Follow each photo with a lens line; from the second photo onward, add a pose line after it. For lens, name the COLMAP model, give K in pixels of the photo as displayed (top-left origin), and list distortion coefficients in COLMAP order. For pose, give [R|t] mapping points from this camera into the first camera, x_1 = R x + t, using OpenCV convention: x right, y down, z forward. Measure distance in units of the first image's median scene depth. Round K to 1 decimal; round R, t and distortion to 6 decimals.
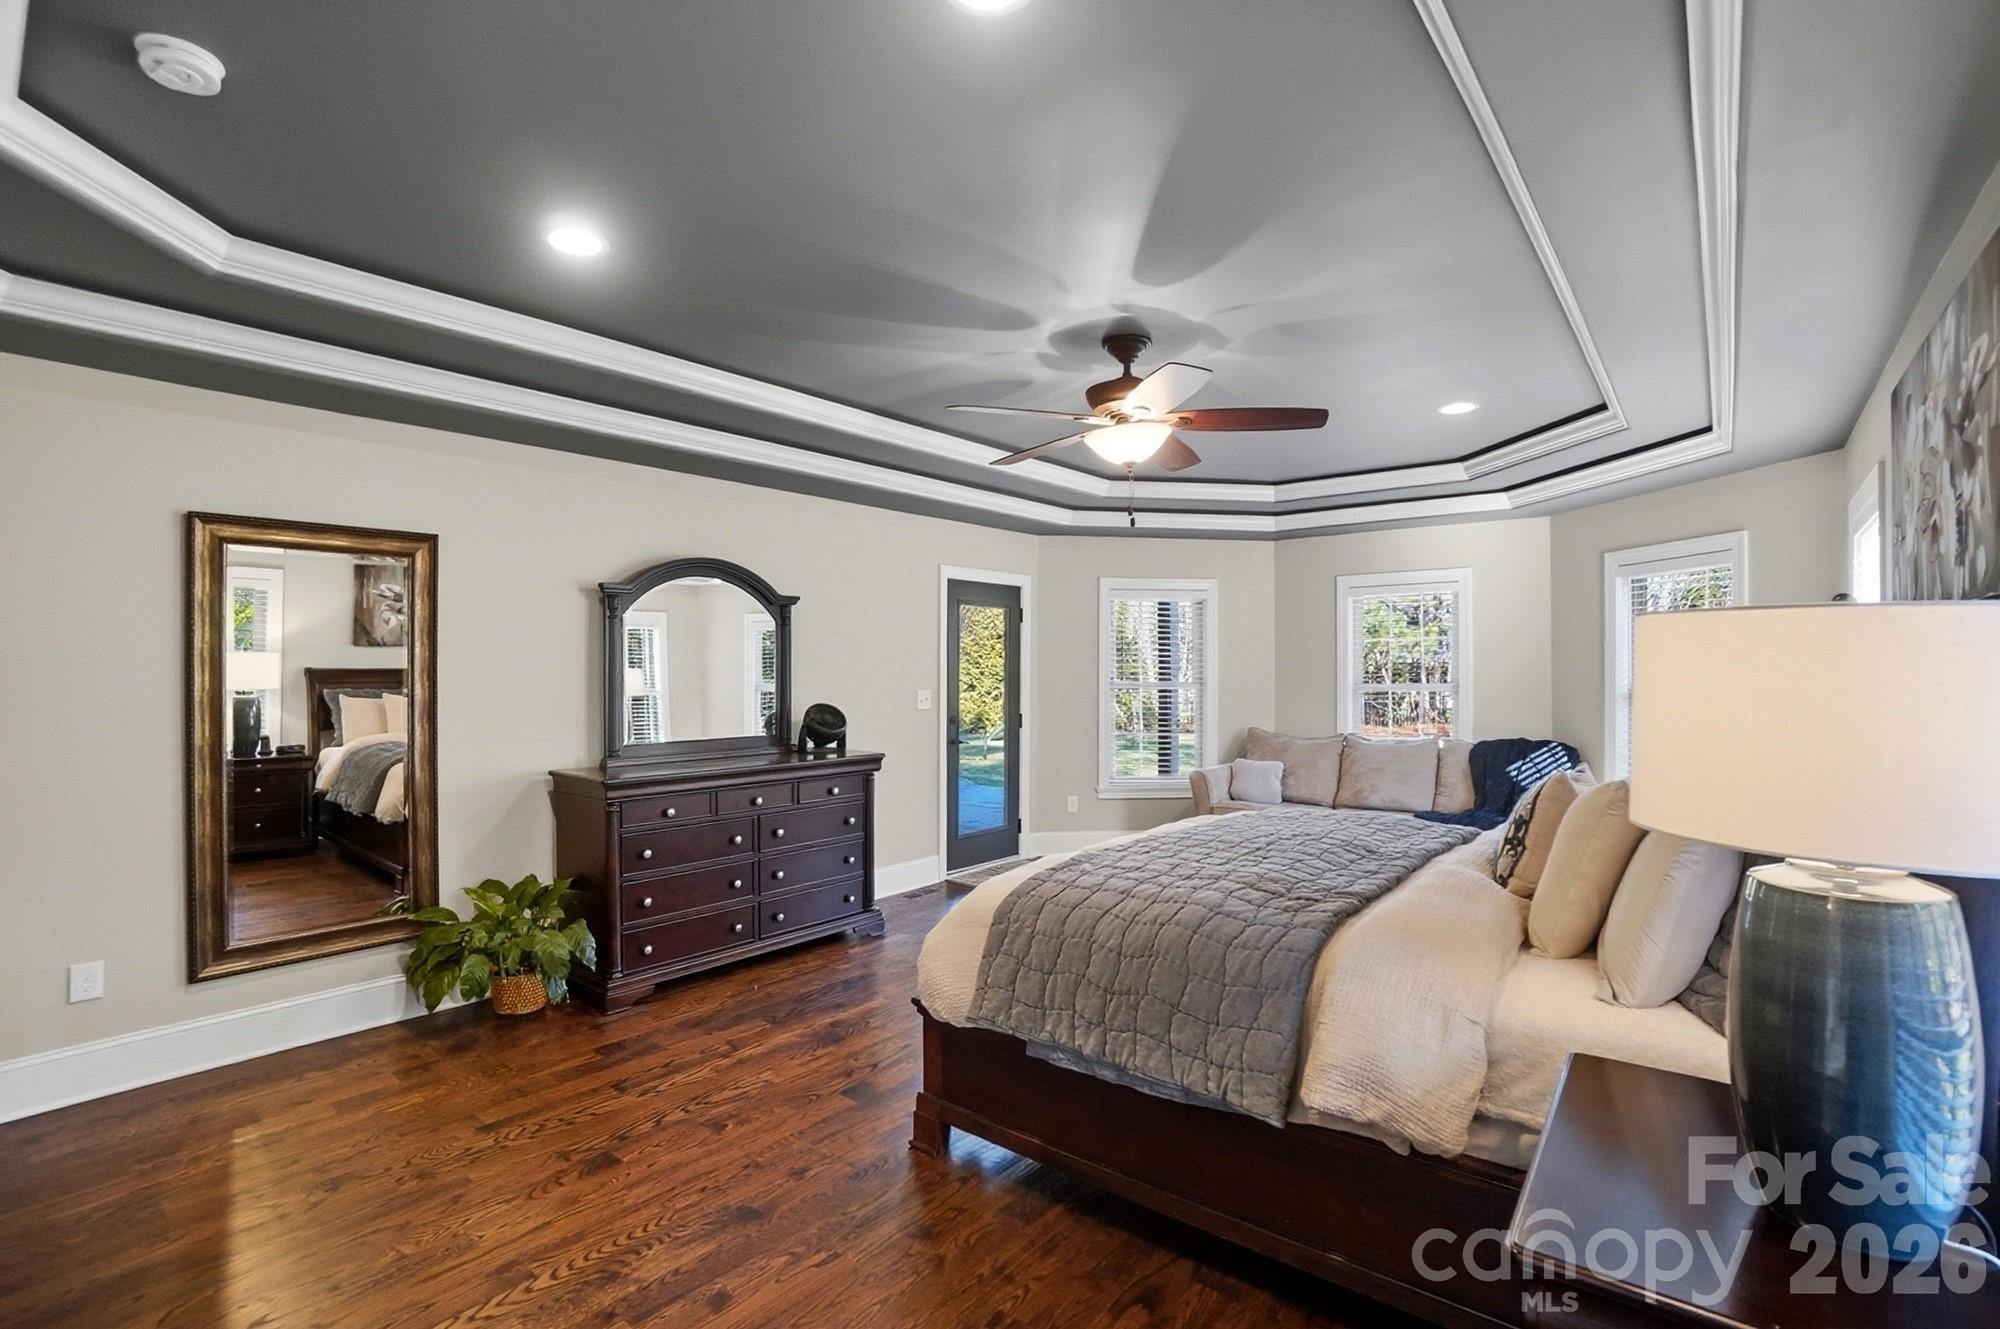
lens RADIAL K [[897.2, 0, 1008.1], [0, 897.2, 666.7], [0, 0, 1]] dist [-0.048015, 0.013332]
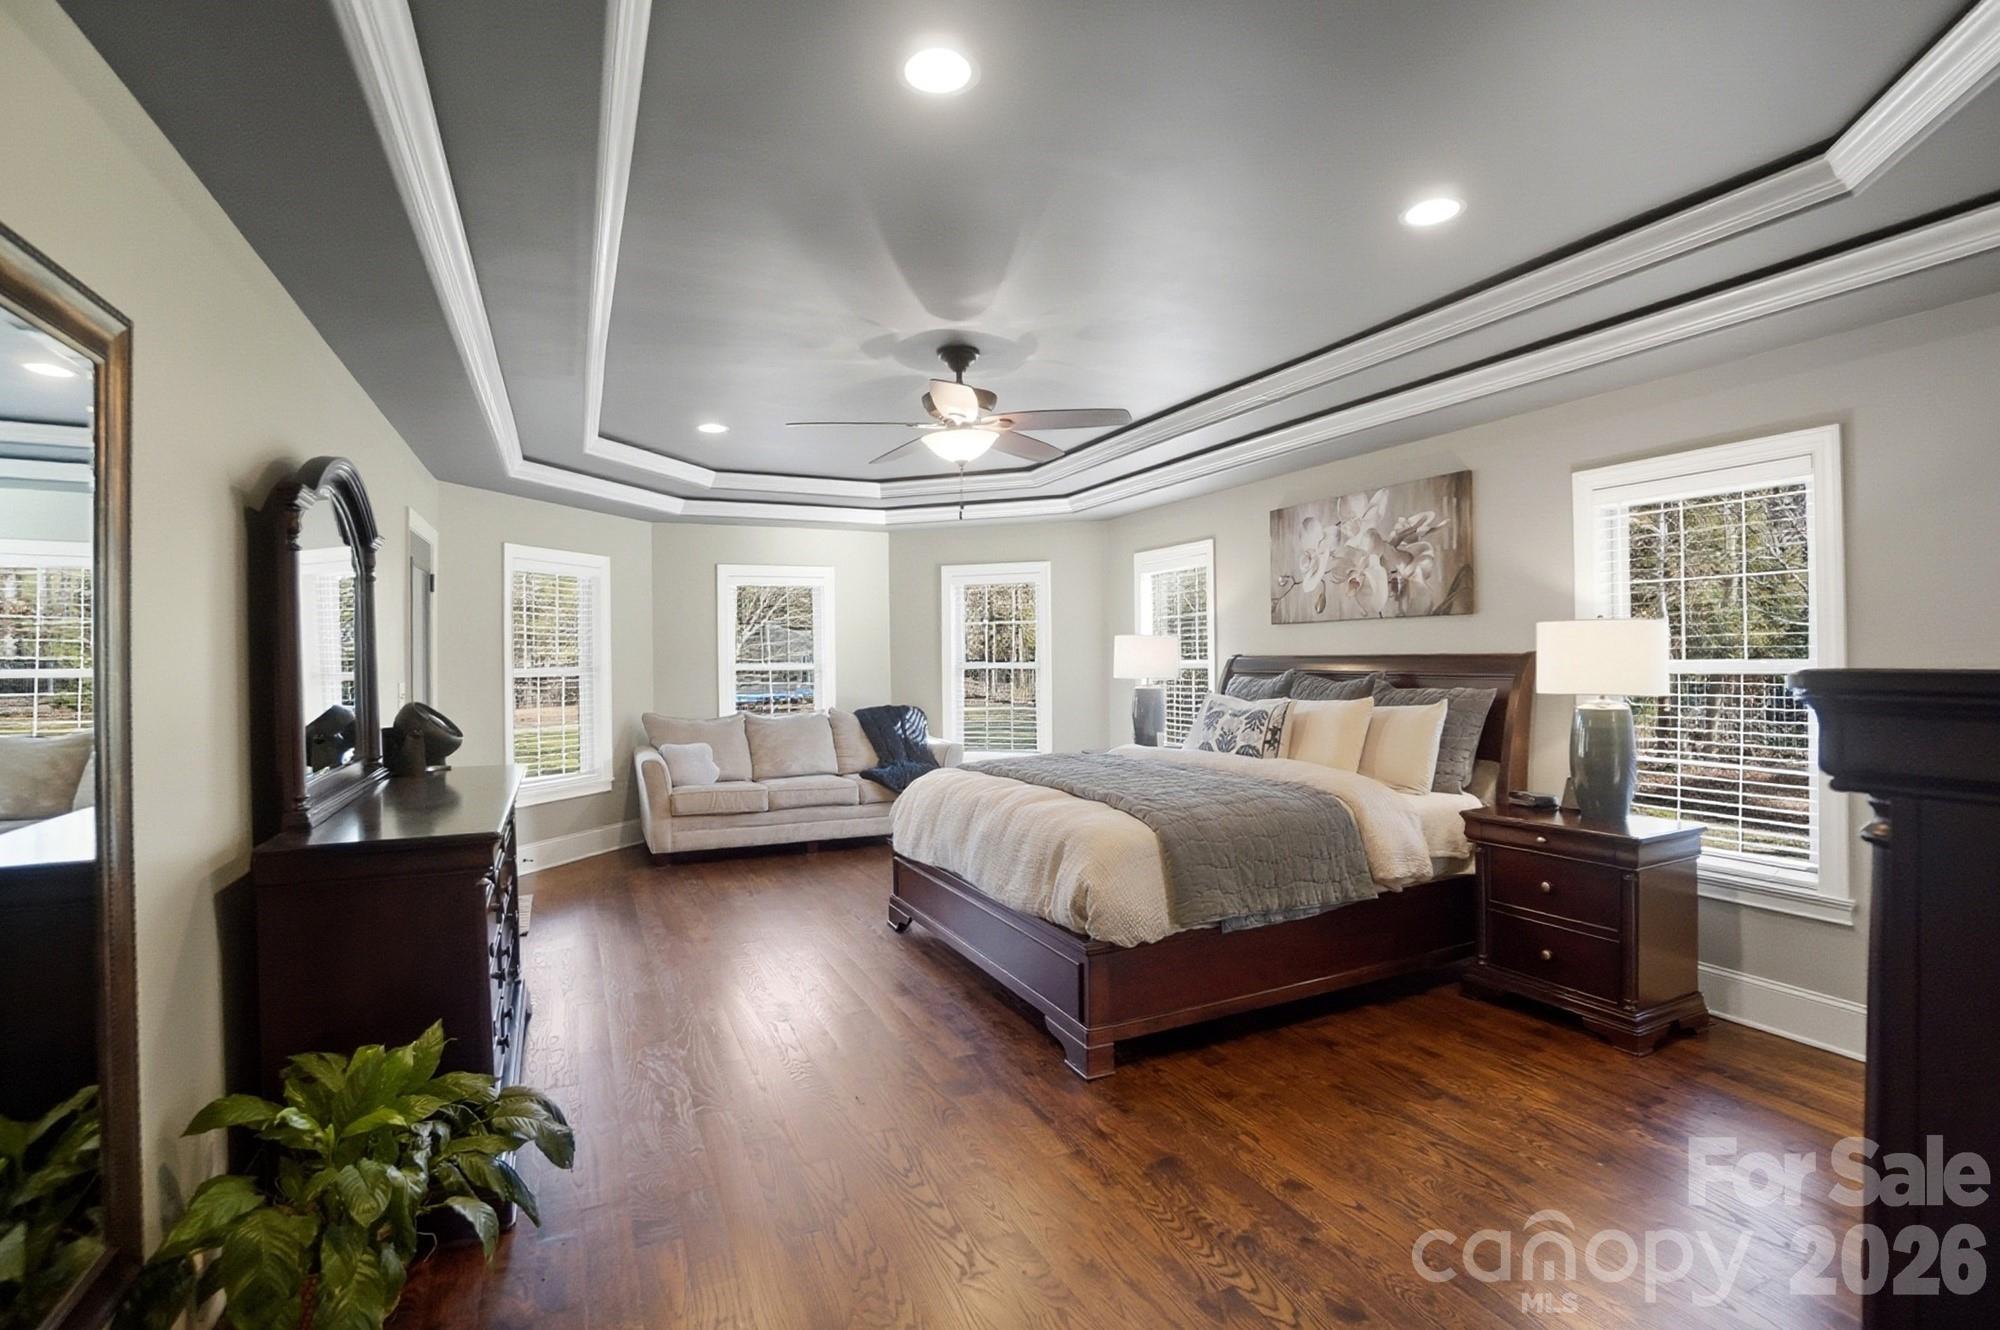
lens RADIAL K [[897.2, 0, 1008.6], [0, 897.2, 655.2], [0, 0, 1]] dist [-0.048015, 0.013332]
pose [[0.452433, -0.006896, 0.891772, -0.839779], [0.009163, 0.999953, 0.003084, 0.011637], [-0.891752, 0.006776, 0.452475, 0.443854]]
